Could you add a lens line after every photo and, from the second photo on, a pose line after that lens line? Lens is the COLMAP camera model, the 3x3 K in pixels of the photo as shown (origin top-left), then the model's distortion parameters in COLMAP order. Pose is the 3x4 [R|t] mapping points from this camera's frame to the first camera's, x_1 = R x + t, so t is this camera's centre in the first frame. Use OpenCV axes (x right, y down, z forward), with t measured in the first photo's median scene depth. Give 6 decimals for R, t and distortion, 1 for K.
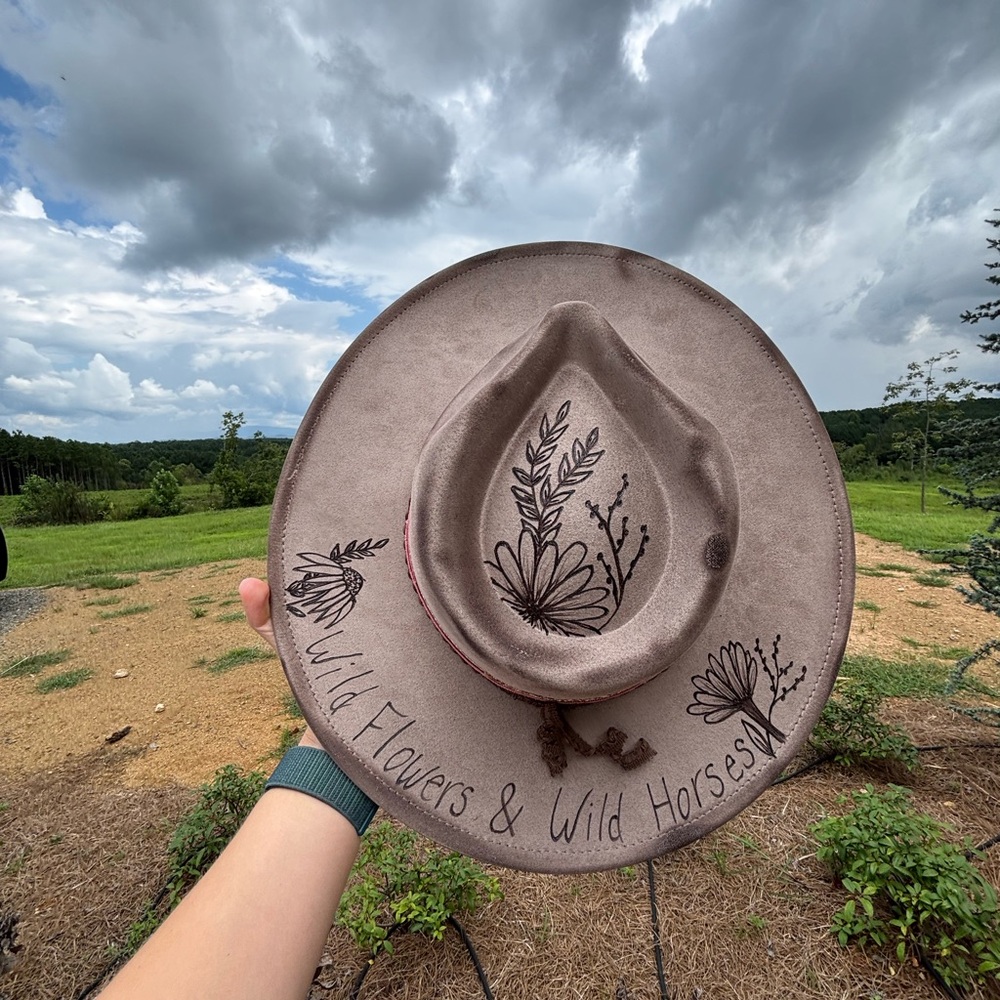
lens RADIAL K [[543.1, 0, 499.8], [0, 543.1, 495.6], [0, 0, 1]] dist [-0.018681, 0.012562]
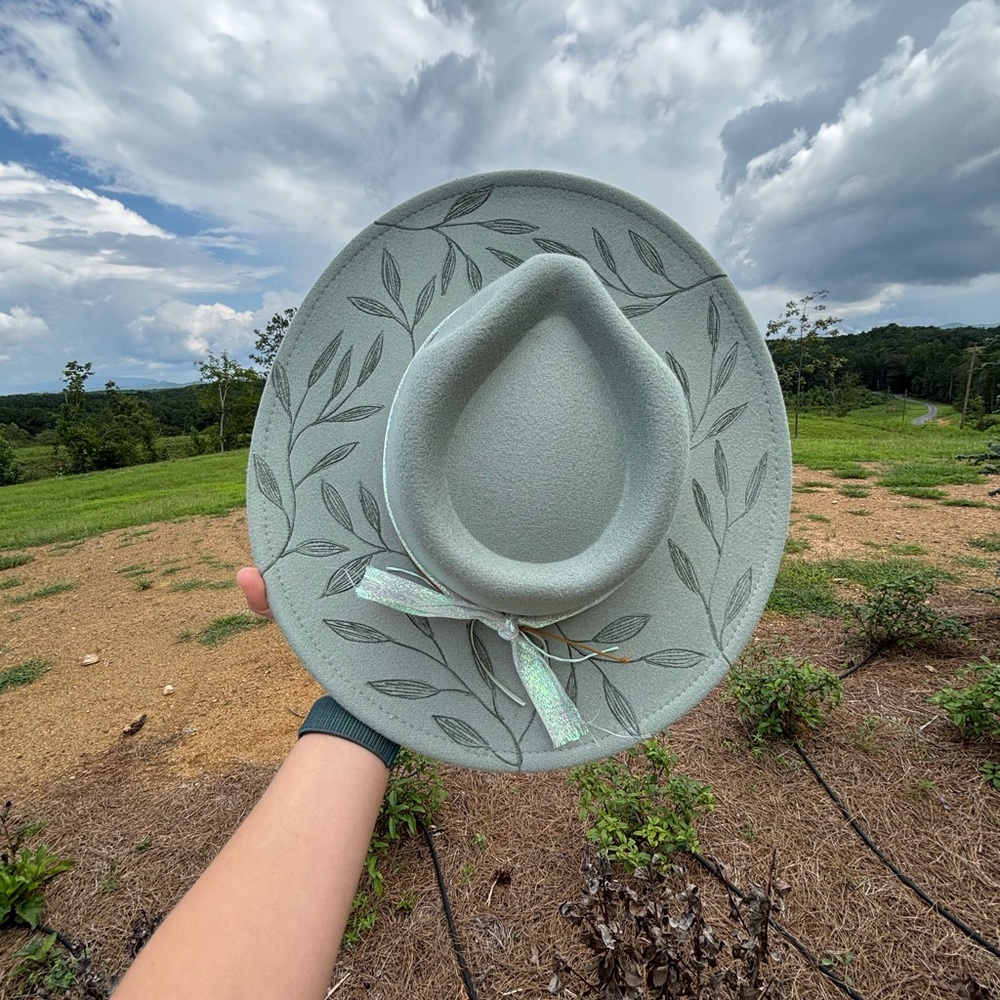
lens RADIAL K [[543.7, 0, 500.3], [0, 543.7, 497.2], [0, 0, 1]] dist [-0.021045, 0.014785]
pose [[0.976663, -0.067481, 0.203901, -0.214858], [0.046040, 0.993070, 0.108131, 0.010684], [-0.209785, -0.096220, 0.973002, 0.052906]]
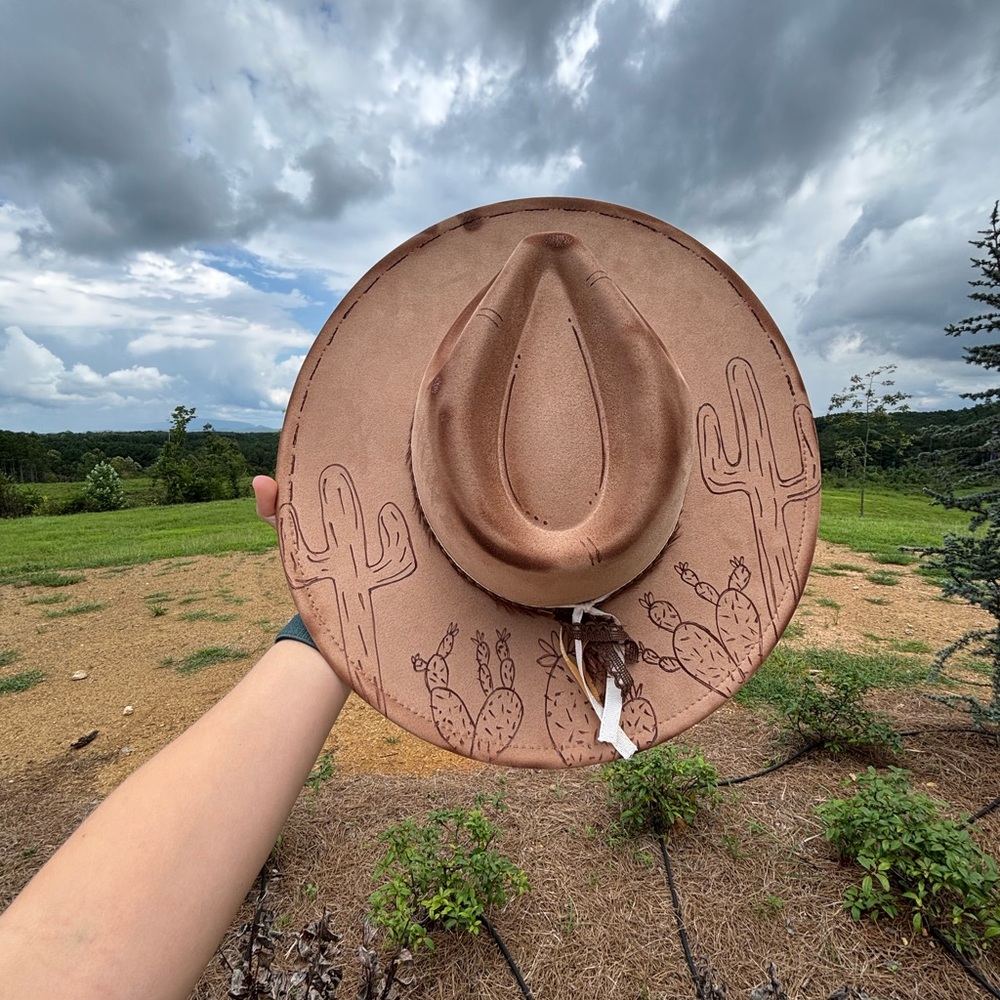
lens RADIAL K [[543.1, 0, 499.8], [0, 543.1, 495.6], [0, 0, 1]] dist [-0.018681, 0.012562]
pose [[0.996318, 0.016007, 0.084227, -0.055372], [-0.015992, 0.999872, -0.000848, 0.006442], [-0.084229, -0.000502, 0.996446, 0.003831]]
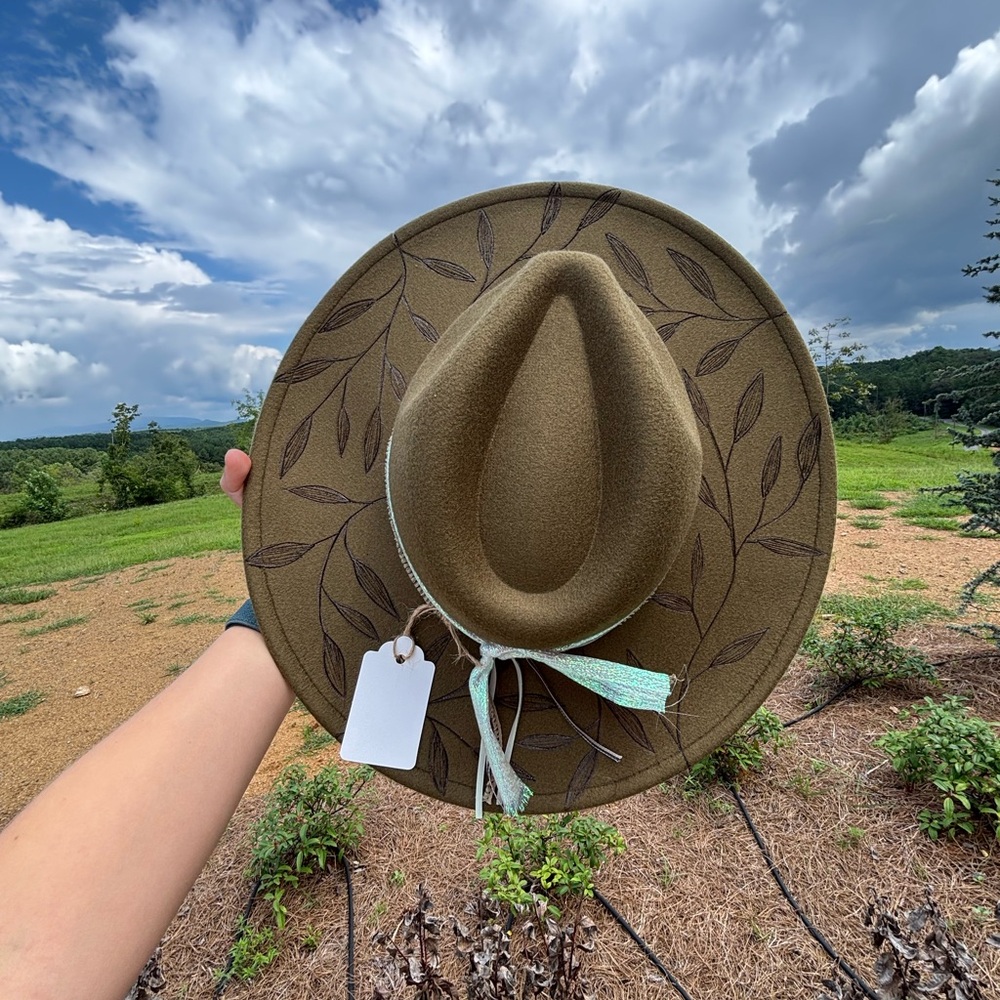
lens RADIAL K [[548.0, 0, 500.0], [0, 548.0, 496.5], [0, 0, 1]] dist [-0.019972, 0.014494]
pose [[0.986788, -0.065178, 0.148326, -0.128004], [0.059278, 0.997277, 0.043861, 0.009795], [-0.150781, -0.034489, 0.987965, 0.018491]]
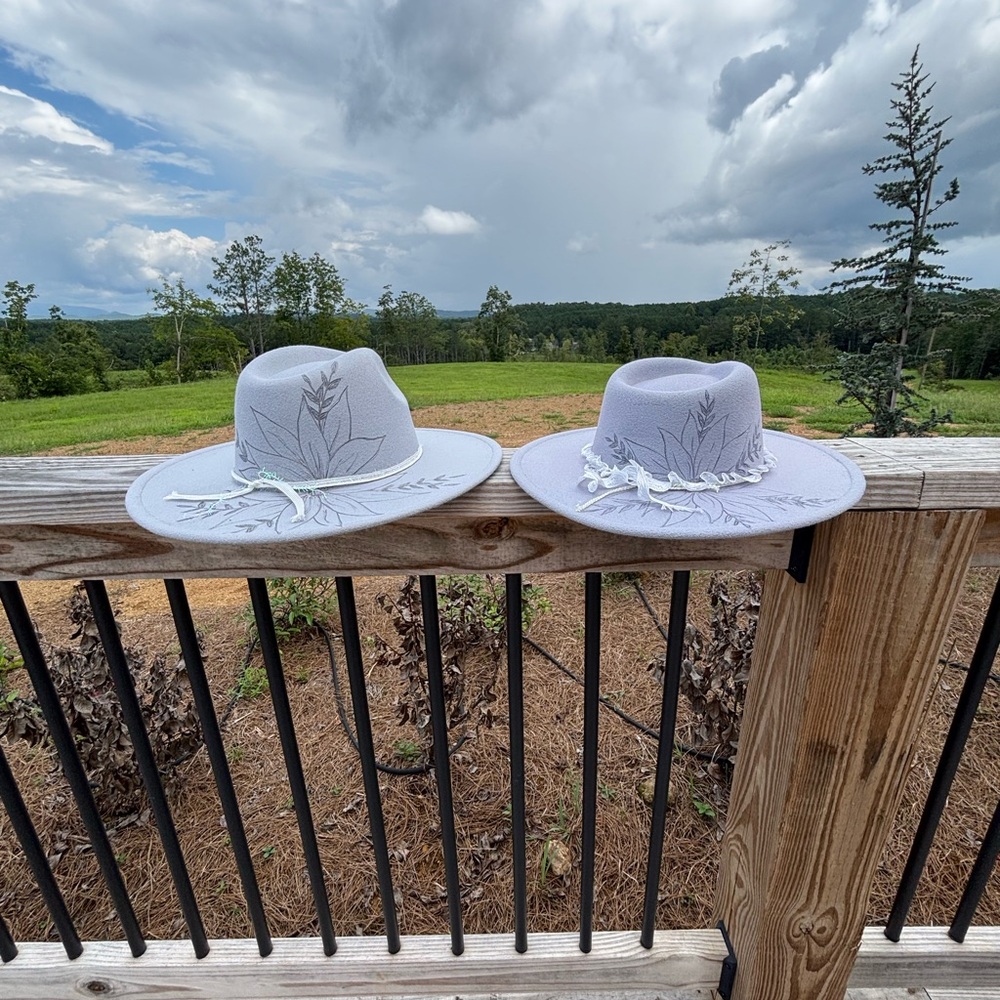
lens RADIAL K [[548.0, 0, 500.0], [0, 548.0, 496.5], [0, 0, 1]] dist [-0.019972, 0.014494]
pose [[0.966606, -0.059675, 0.249221, -0.163897], [0.009694, 0.980328, 0.197139, 0.079206], [-0.256082, -0.188140, 0.948169, -0.067651]]
